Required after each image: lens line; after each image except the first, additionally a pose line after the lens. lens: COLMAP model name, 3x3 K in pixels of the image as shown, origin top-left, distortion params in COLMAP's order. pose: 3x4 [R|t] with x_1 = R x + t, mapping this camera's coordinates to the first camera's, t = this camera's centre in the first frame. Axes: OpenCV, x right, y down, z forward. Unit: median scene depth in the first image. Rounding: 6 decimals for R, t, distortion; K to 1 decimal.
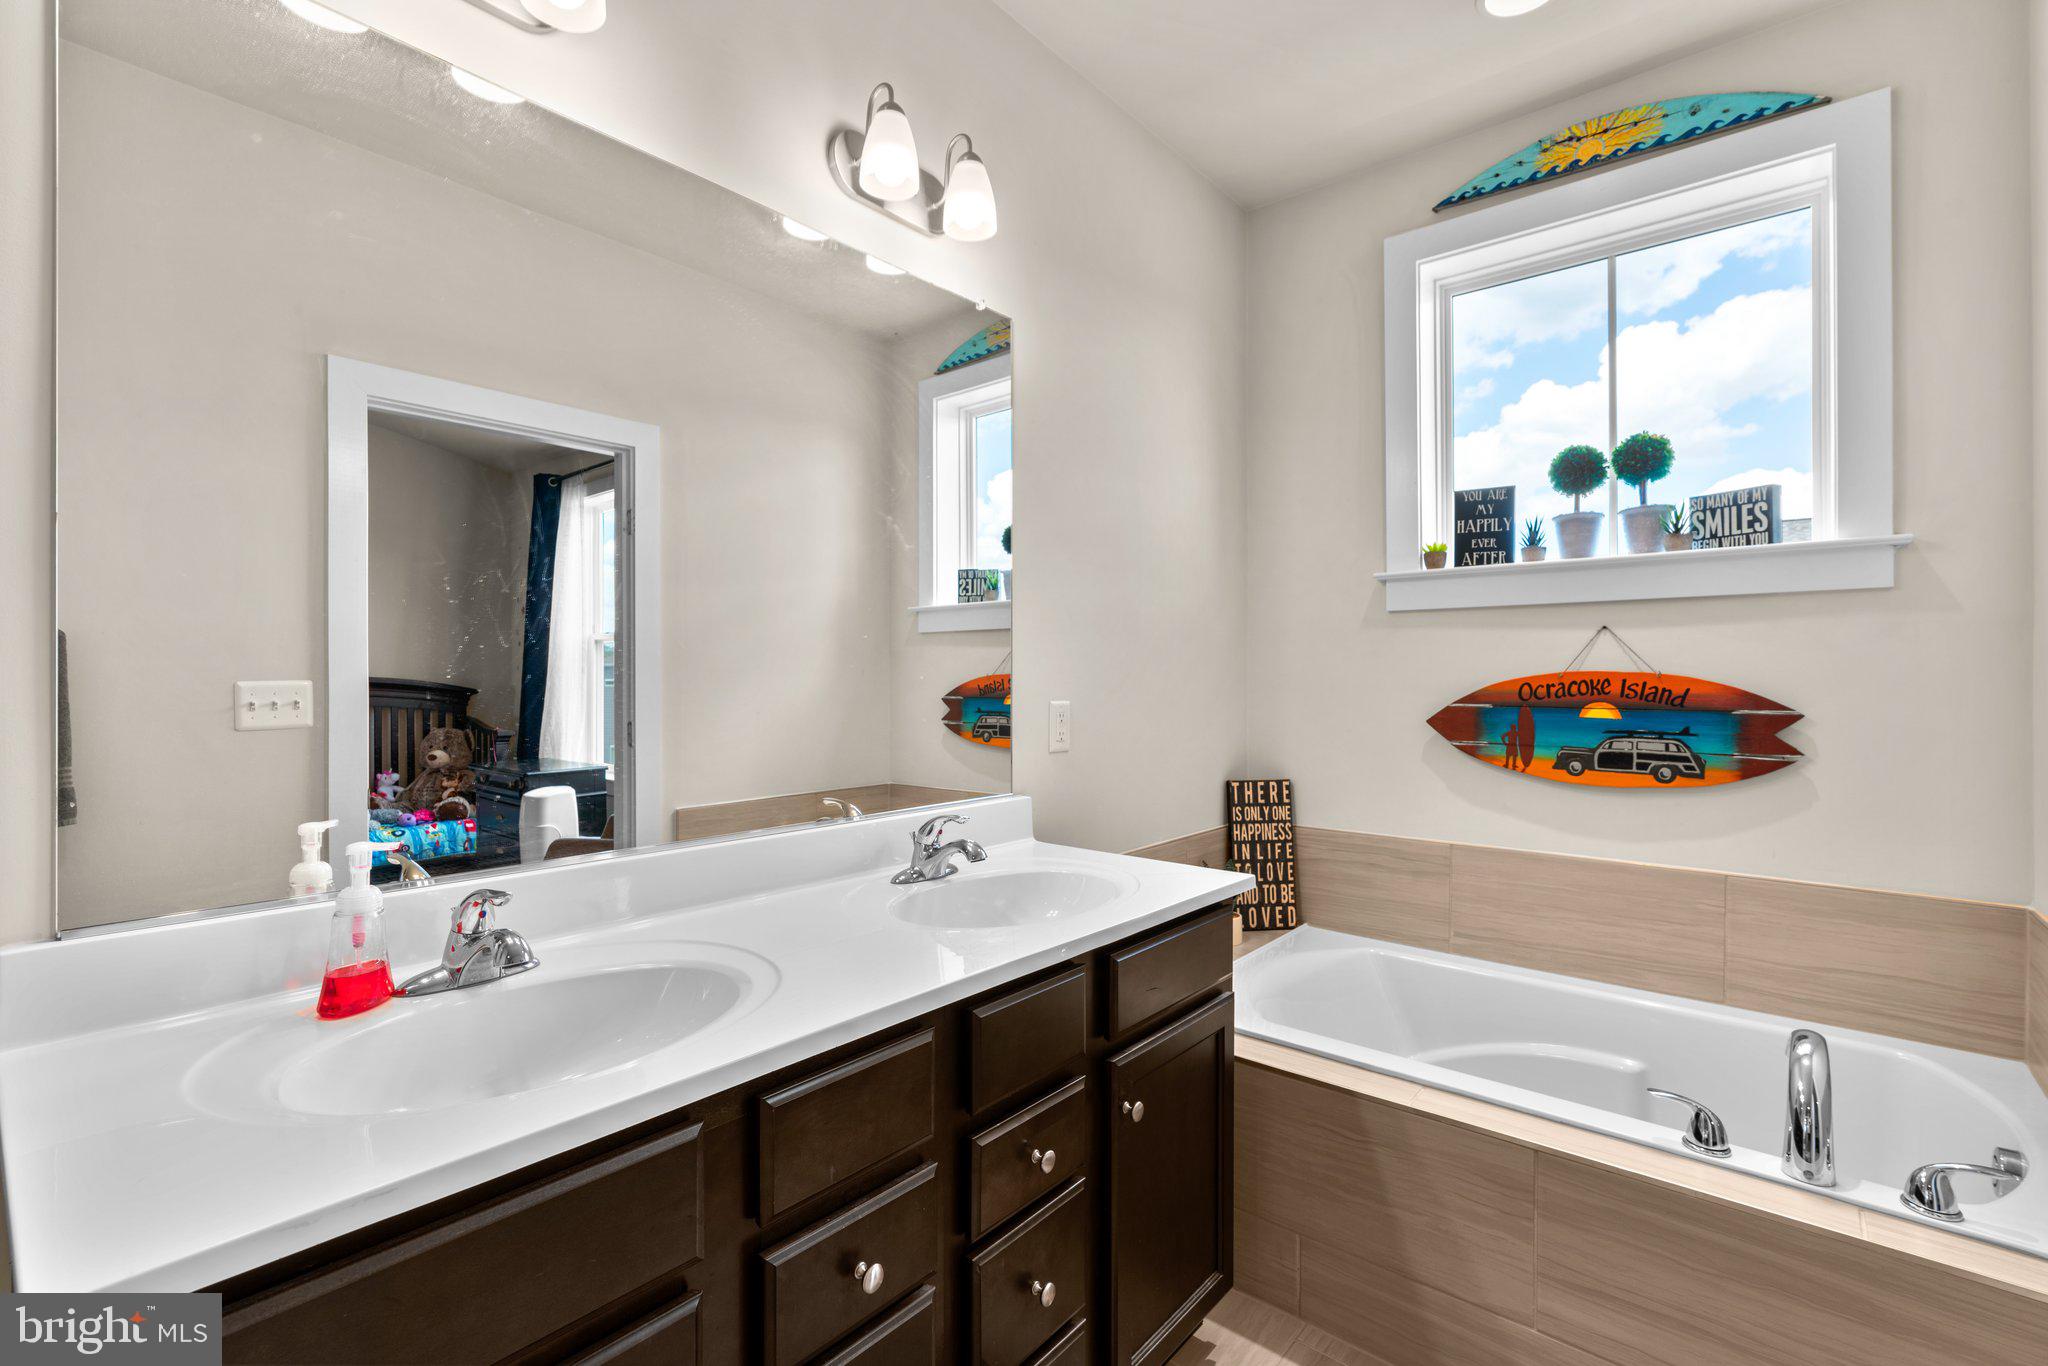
lens RADIAL K [[918.7, 0, 1021.4], [0, 918.7, 687.5], [0, 0, 1]] dist [-0.008914, 0.003715]
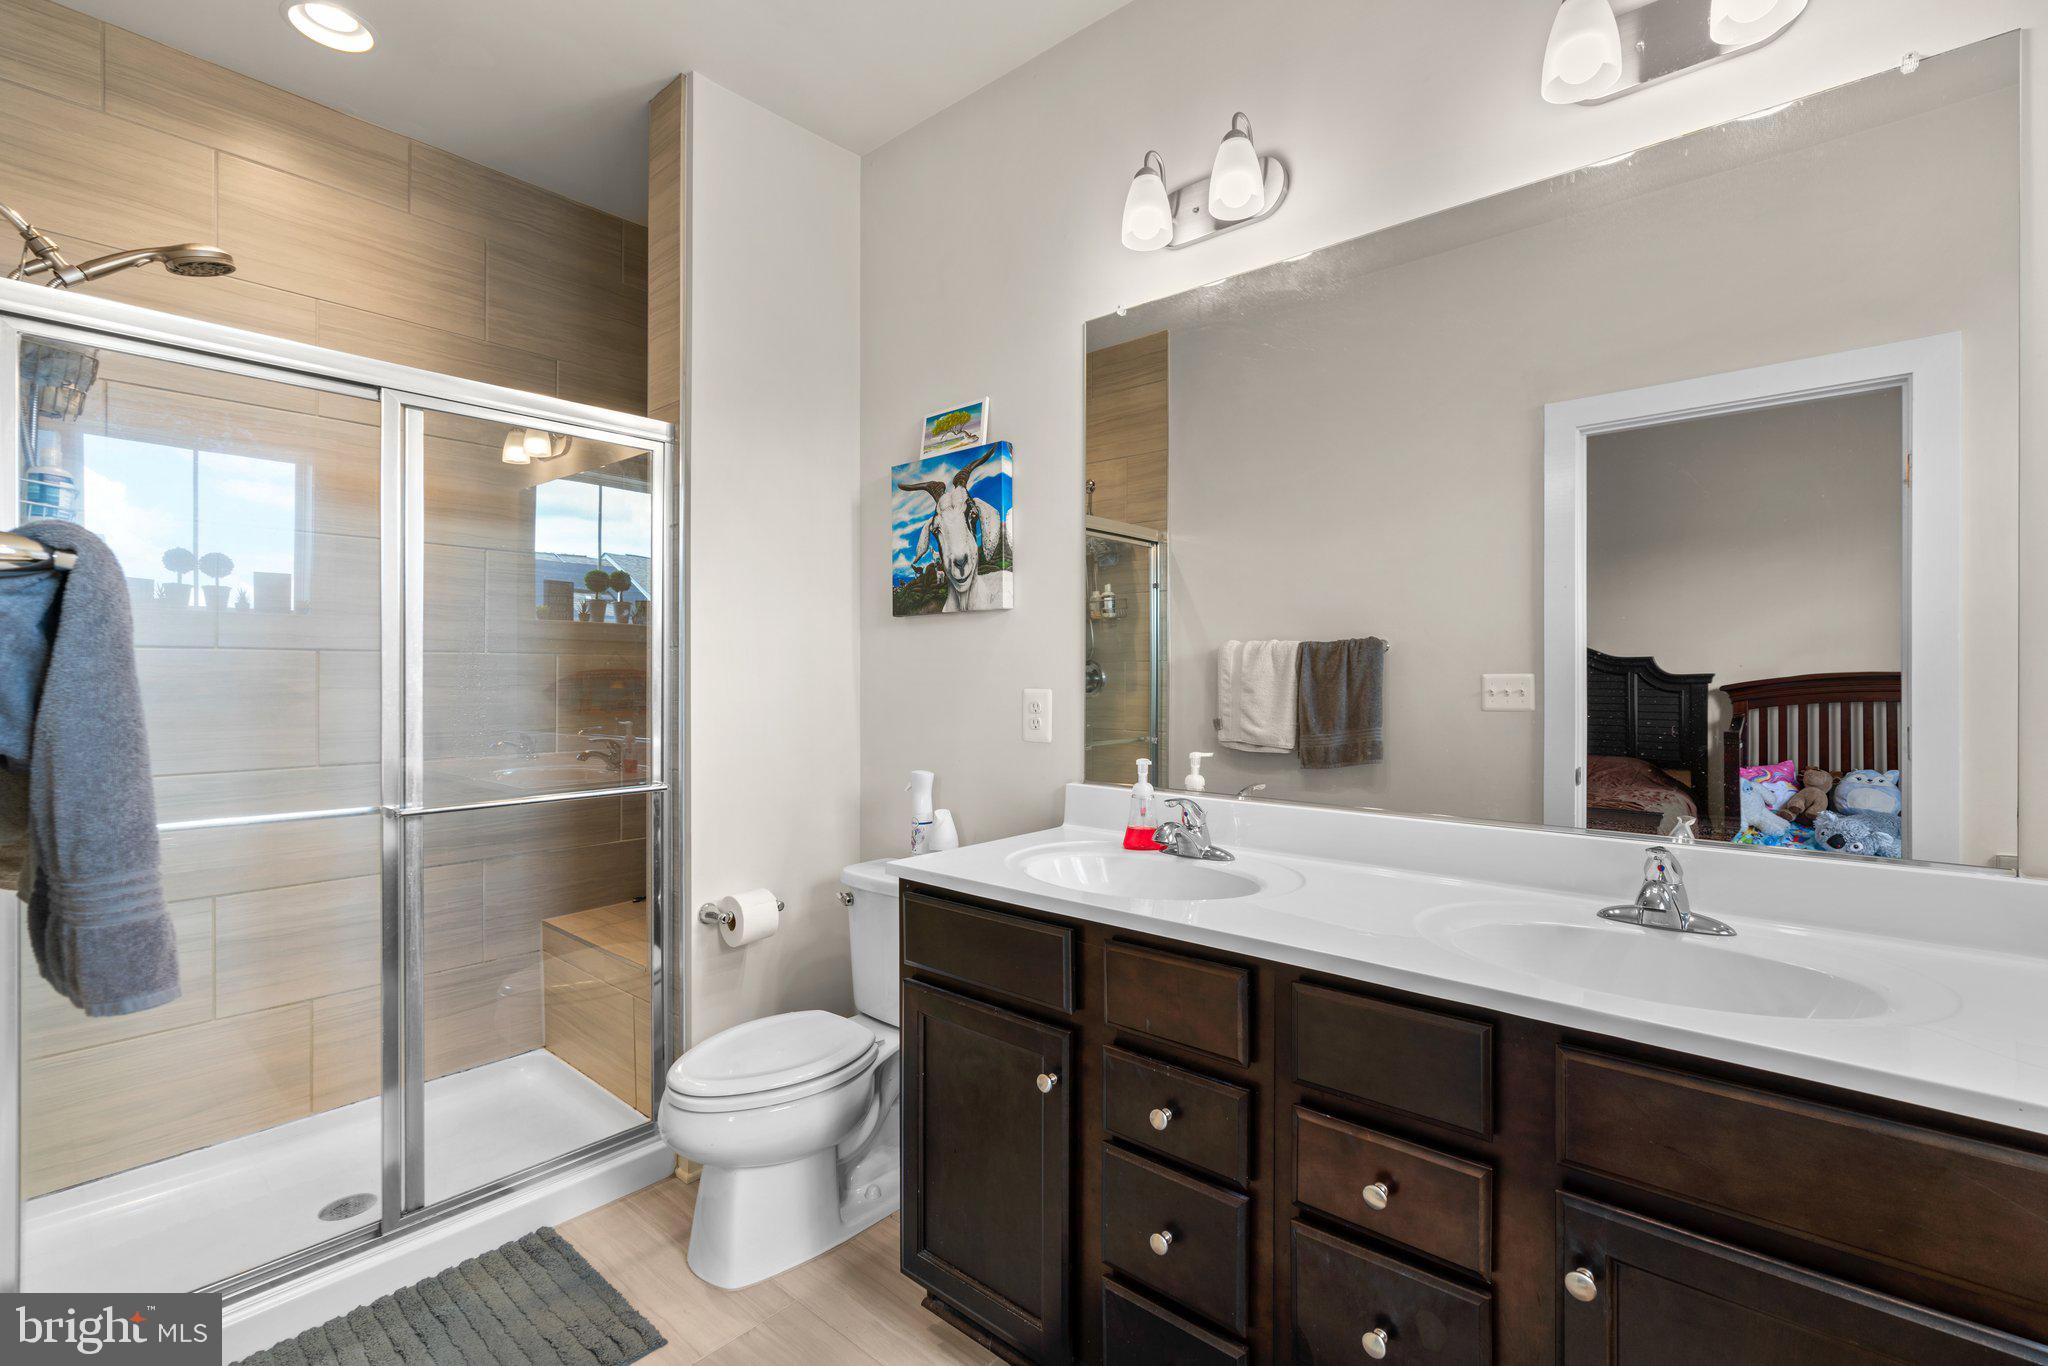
lens RADIAL K [[918.7, 0, 1021.4], [0, 918.7, 687.5], [0, 0, 1]] dist [-0.008914, 0.003715]
pose [[-0.026811, 0.011845, -0.999570, 0.506273], [-0.006207, 0.999909, 0.012016, 0.001200], [0.999621, 0.006526, -0.026735, 0.357712]]
